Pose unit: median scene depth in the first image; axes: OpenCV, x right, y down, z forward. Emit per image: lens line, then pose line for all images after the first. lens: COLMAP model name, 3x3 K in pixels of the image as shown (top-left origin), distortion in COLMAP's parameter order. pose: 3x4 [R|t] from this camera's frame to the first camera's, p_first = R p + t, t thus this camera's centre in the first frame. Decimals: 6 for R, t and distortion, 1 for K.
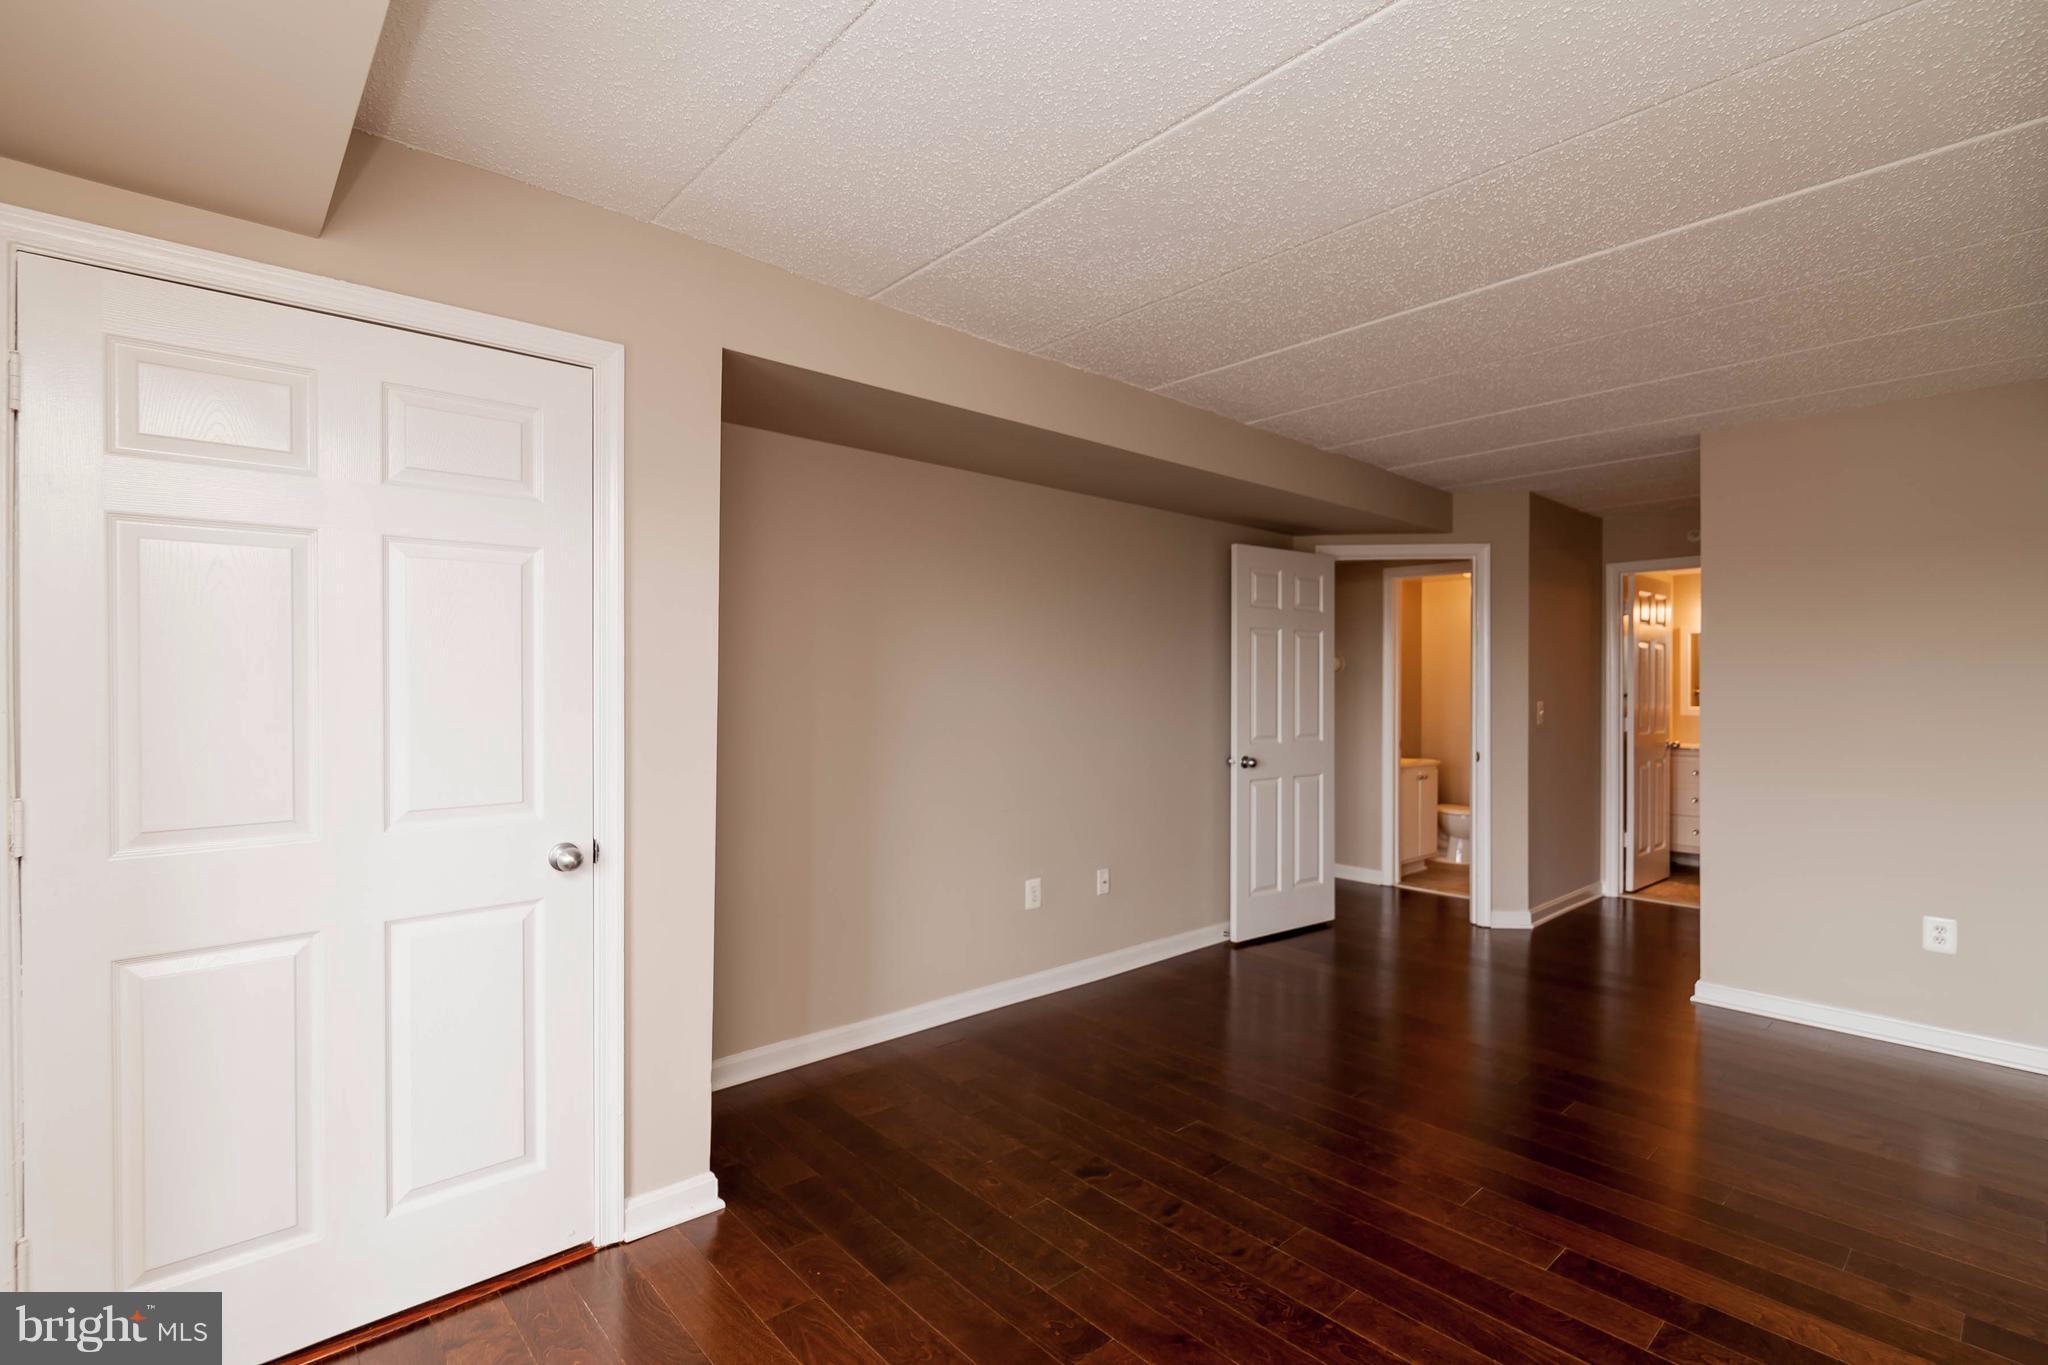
lens RADIAL K [[934.1, 0, 1011.4], [0, 934.1, 700.2], [0, 0, 1]] dist [0.002958, -0.000403]
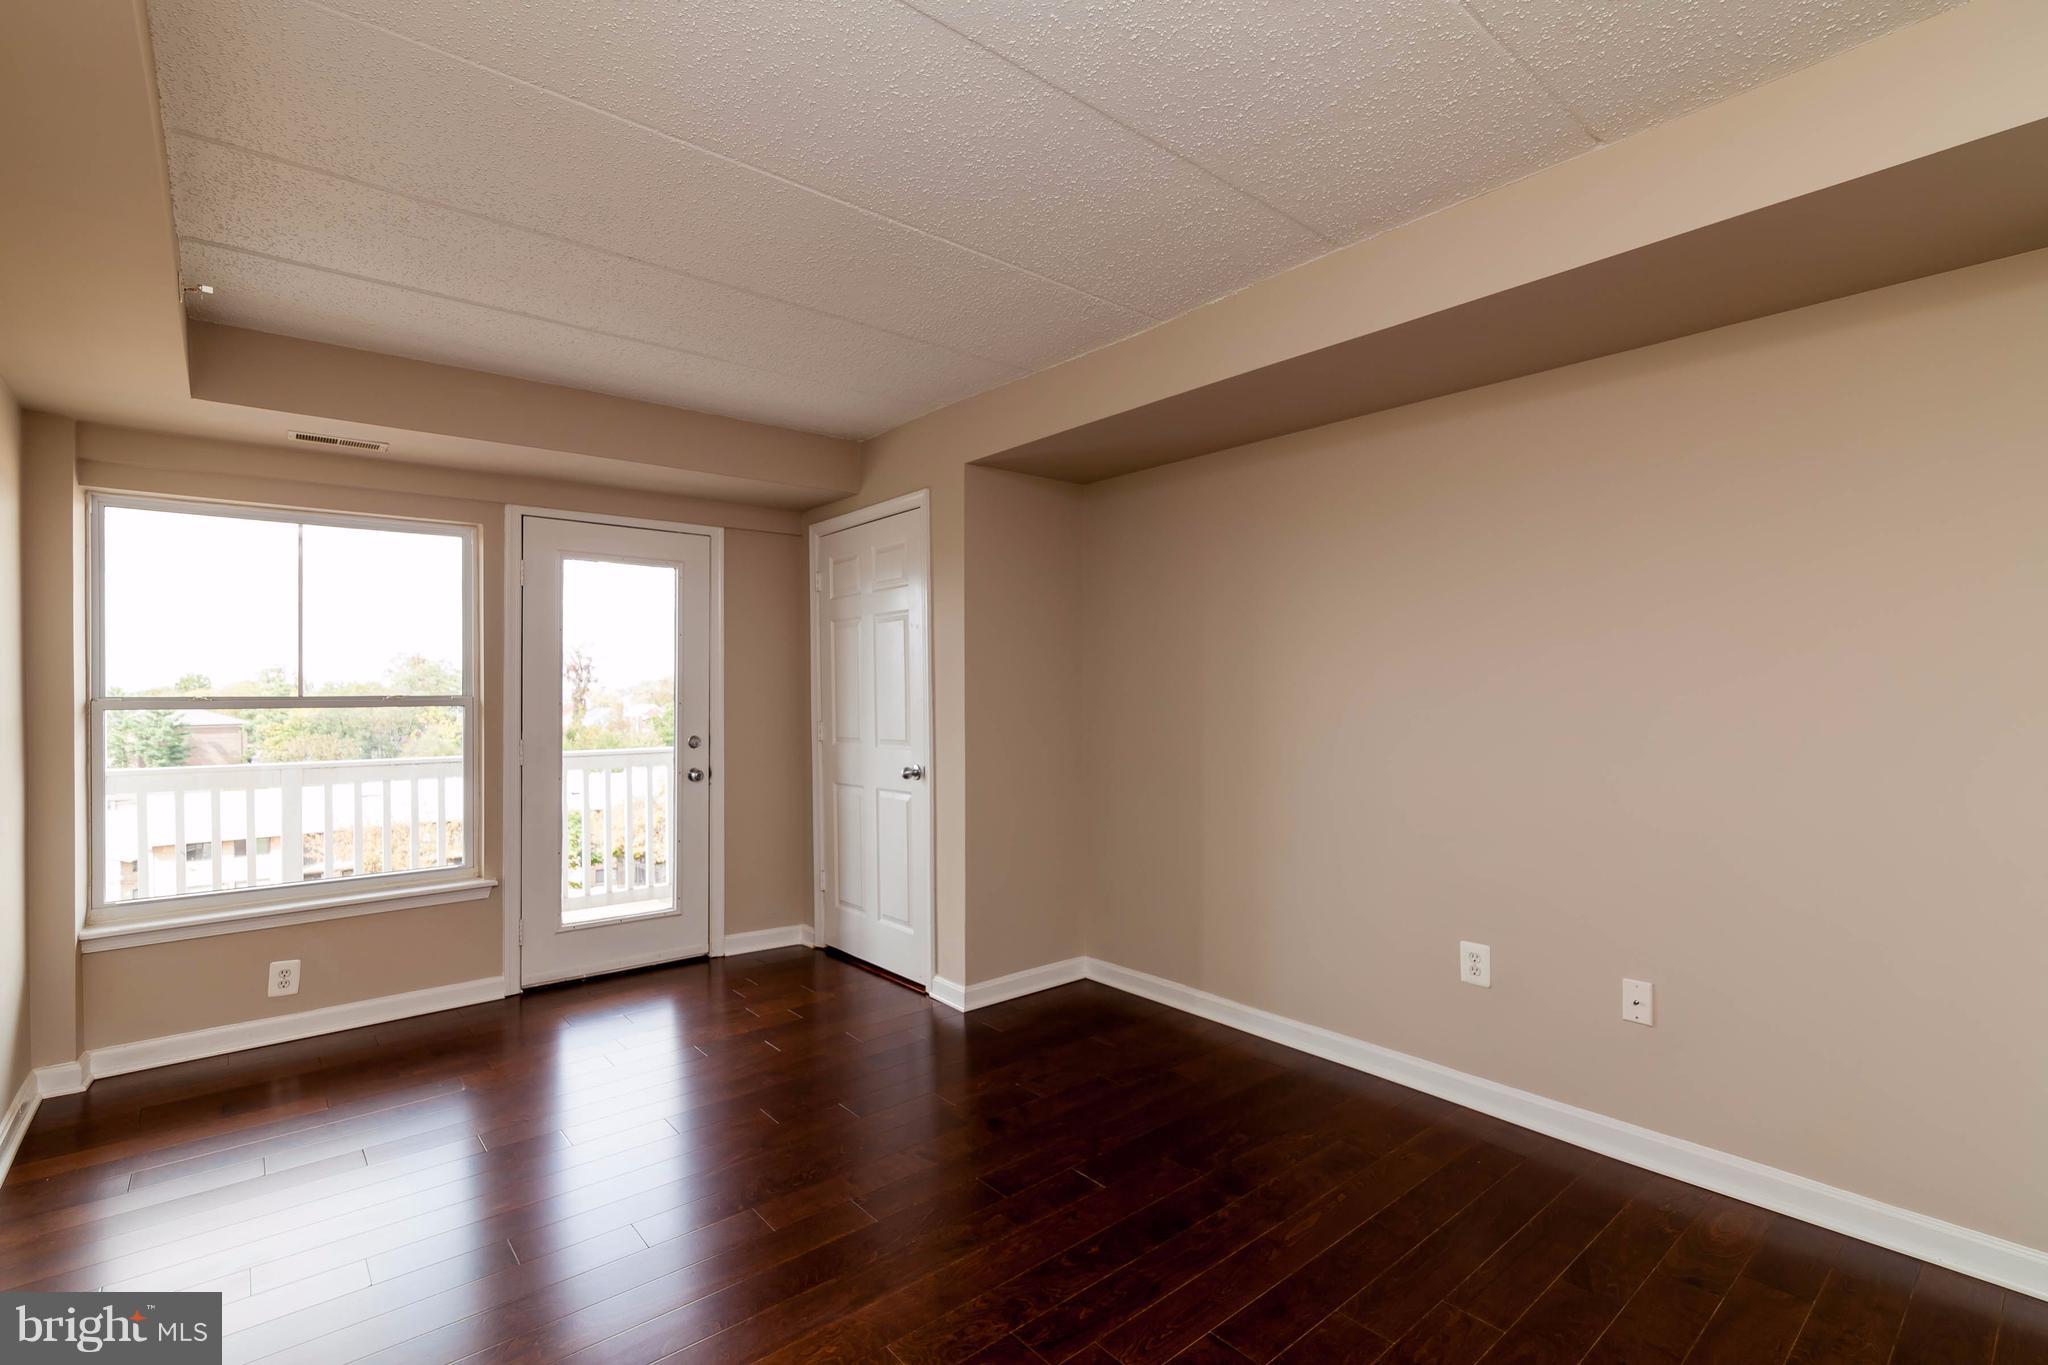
lens RADIAL K [[934.1, 0, 1022.5], [0, 934.1, 689.7], [0, 0, 1]] dist [0.002958, -0.000403]
pose [[-0.019200, 0.001963, -0.999814, 1.147276], [-0.007291, 0.999971, 0.002103, -0.000765], [0.999789, 0.007330, -0.019185, 1.030563]]
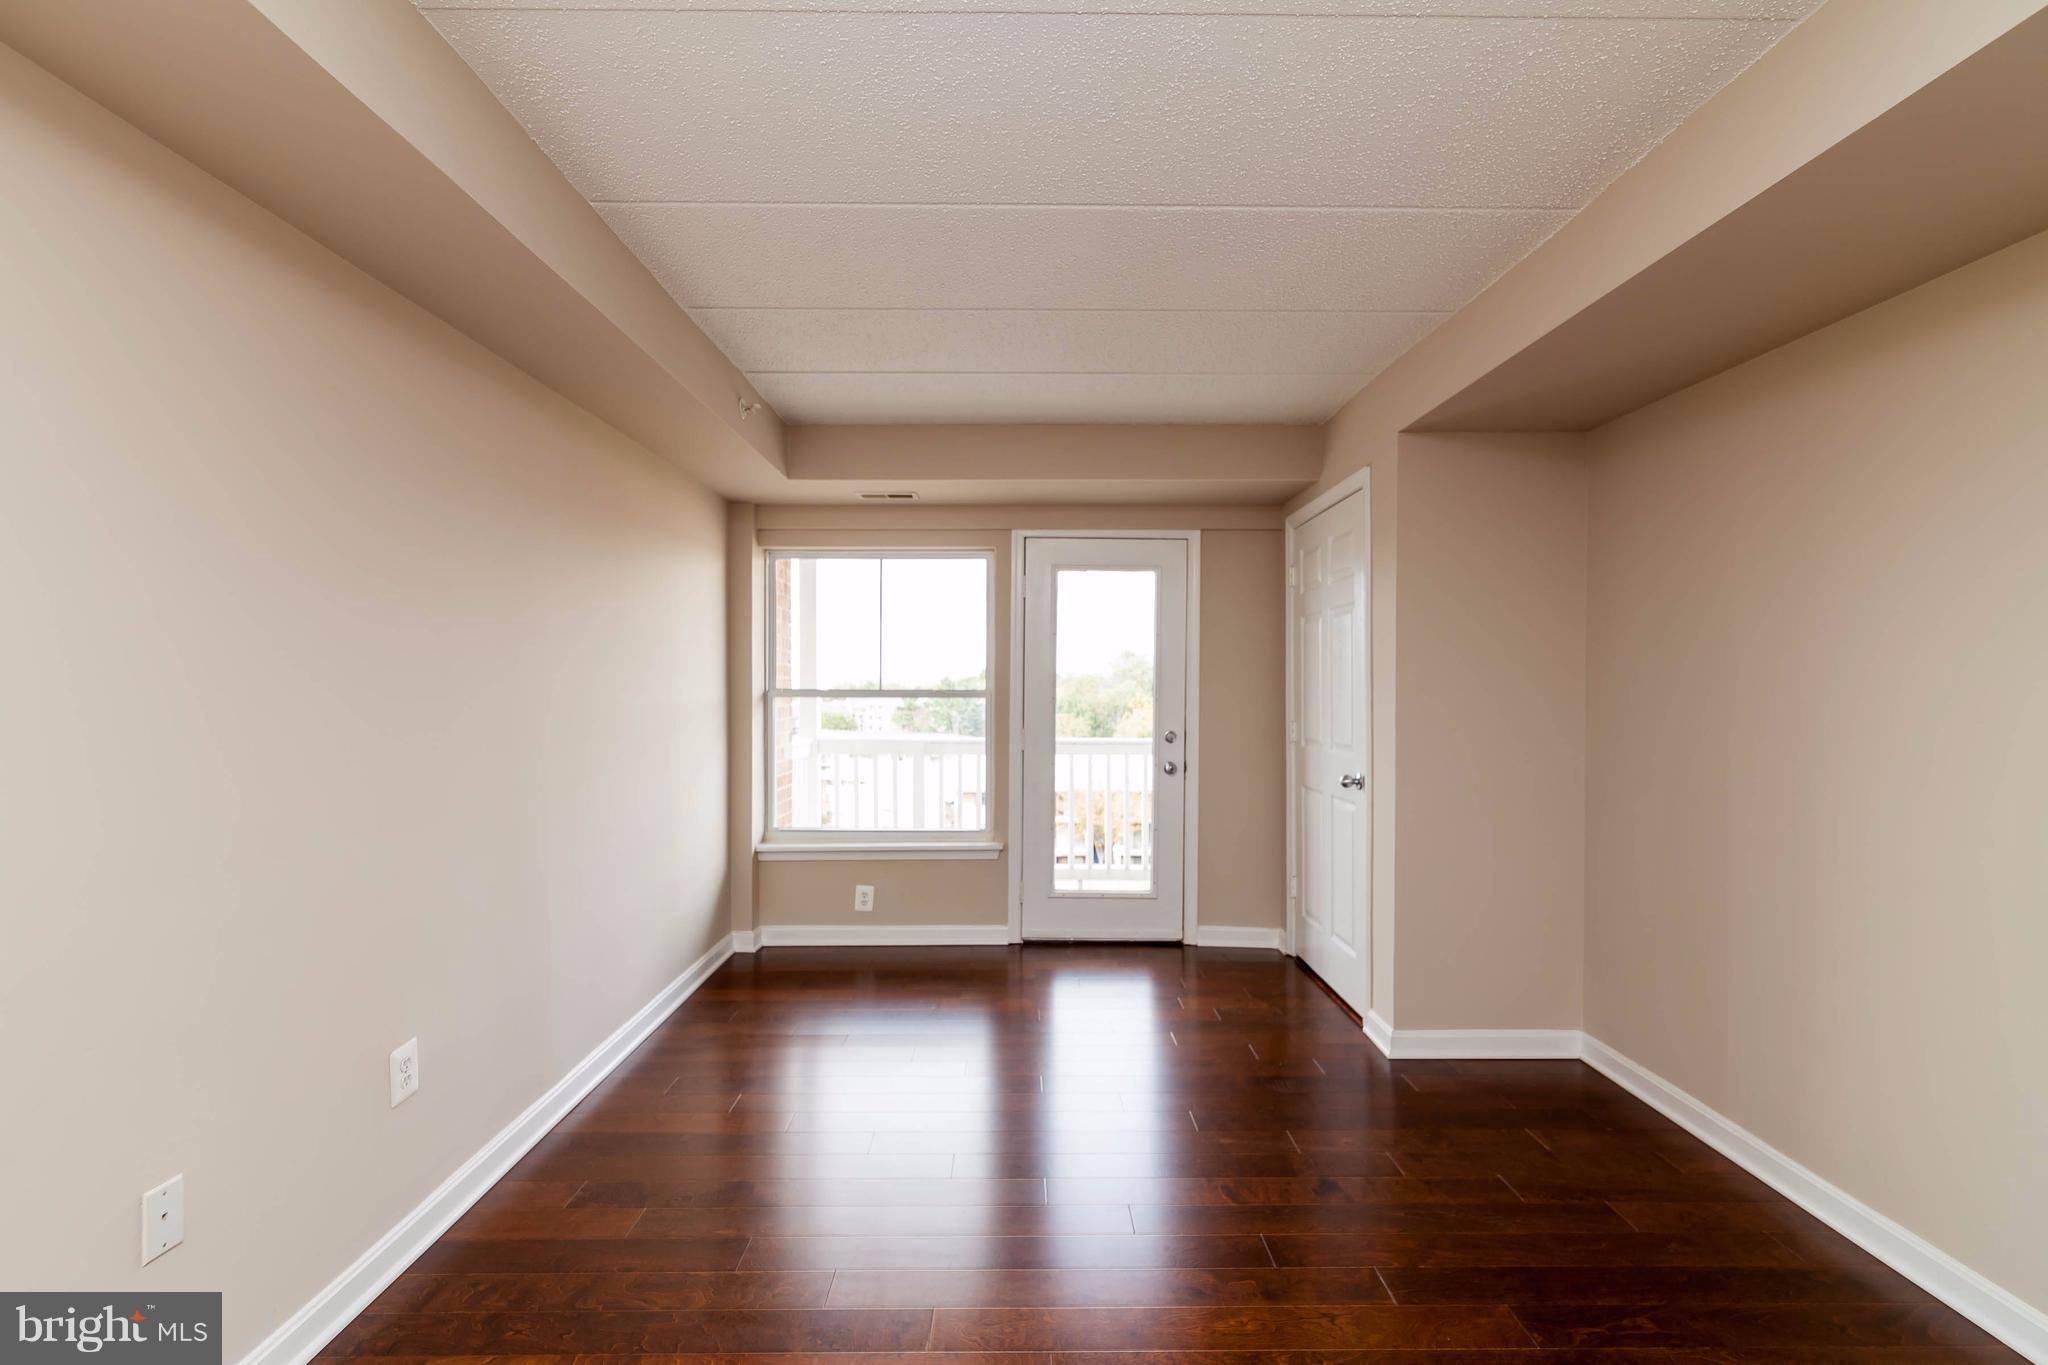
lens RADIAL K [[934.1, 0, 1035.6], [0, 934.1, 694.2], [0, 0, 1]] dist [0.002958, -0.000403]
pose [[-0.651957, 0.010620, -0.758182, 0.976951], [-0.011514, 0.999648, 0.023903, -0.019011], [0.758168, 0.024314, -0.651605, 1.374349]]
